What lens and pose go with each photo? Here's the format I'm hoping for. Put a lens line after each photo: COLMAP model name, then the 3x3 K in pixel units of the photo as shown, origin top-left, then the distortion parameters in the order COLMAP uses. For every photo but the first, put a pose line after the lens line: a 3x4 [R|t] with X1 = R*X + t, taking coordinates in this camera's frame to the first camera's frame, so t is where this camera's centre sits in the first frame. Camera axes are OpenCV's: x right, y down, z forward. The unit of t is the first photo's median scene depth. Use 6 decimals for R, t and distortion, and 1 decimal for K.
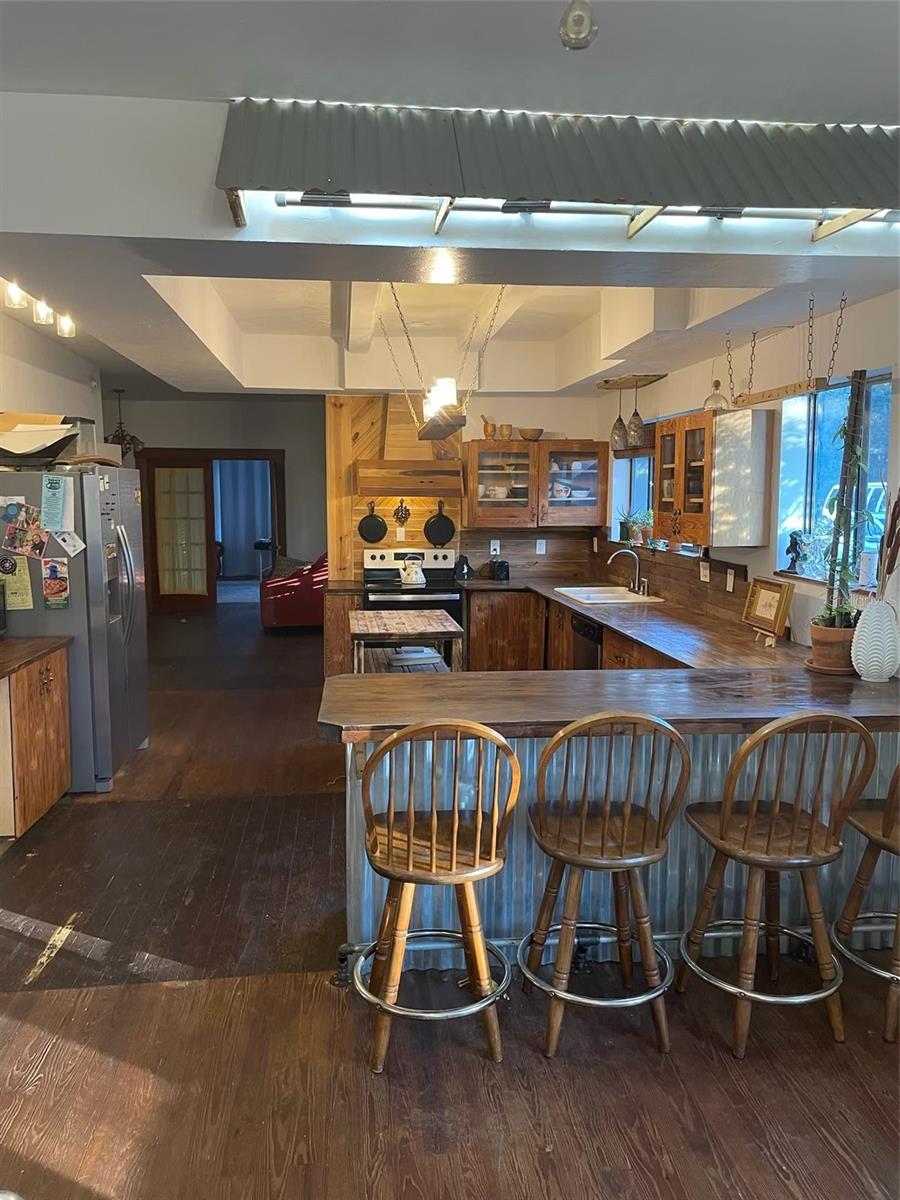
lens RADIAL K [[911.9, 0, 450.0], [0, 911.9, 600.0], [0, 0, 1]] dist [0.054713, -0.000024]
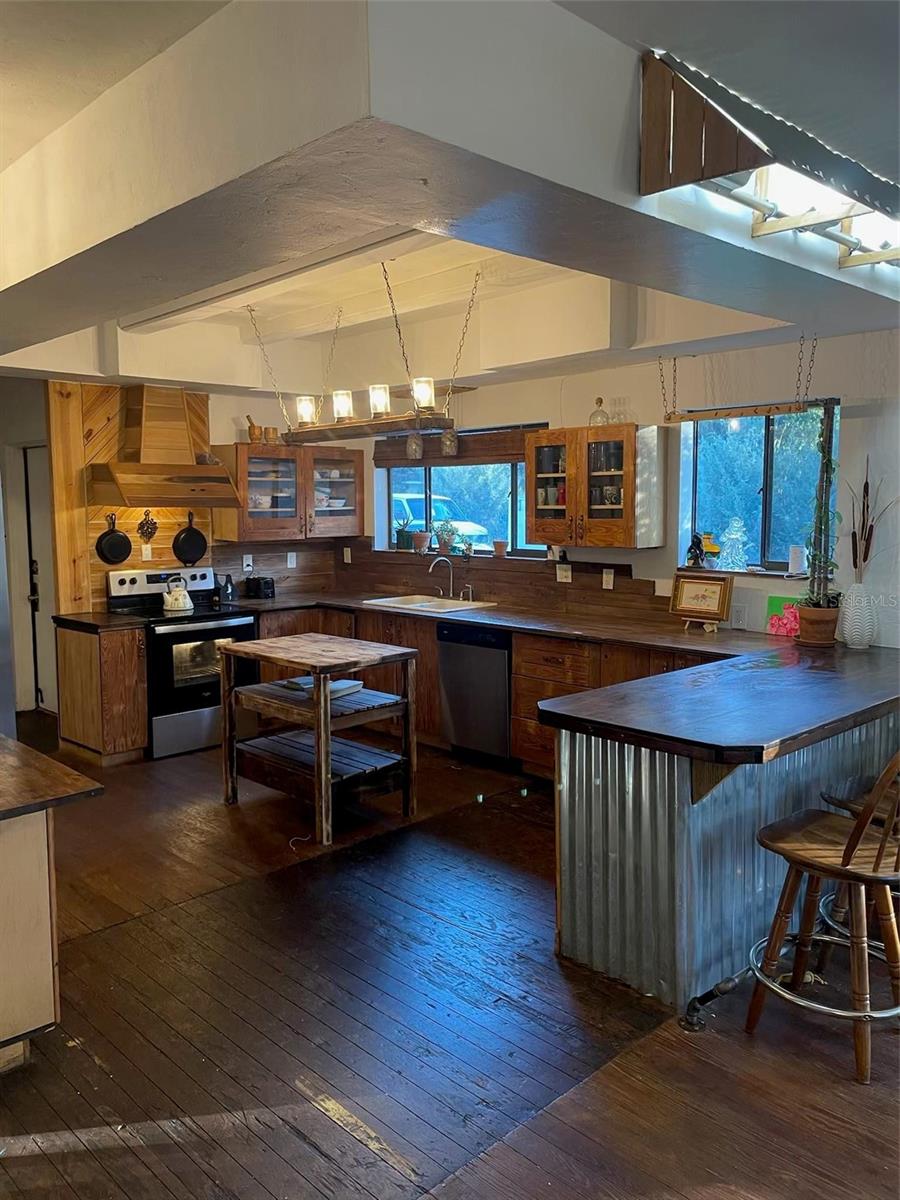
lens RADIAL K [[925.9, 0, 450.6], [0, 925.9, 581.9], [0, 0, 1]] dist [0.013397, -0.001598]
pose [[0.791026, -0.058480, 0.608981, -0.361726], [0.079515, 0.996805, -0.007562, -0.017162], [-0.606594, 0.054405, 0.793148, 0.165066]]
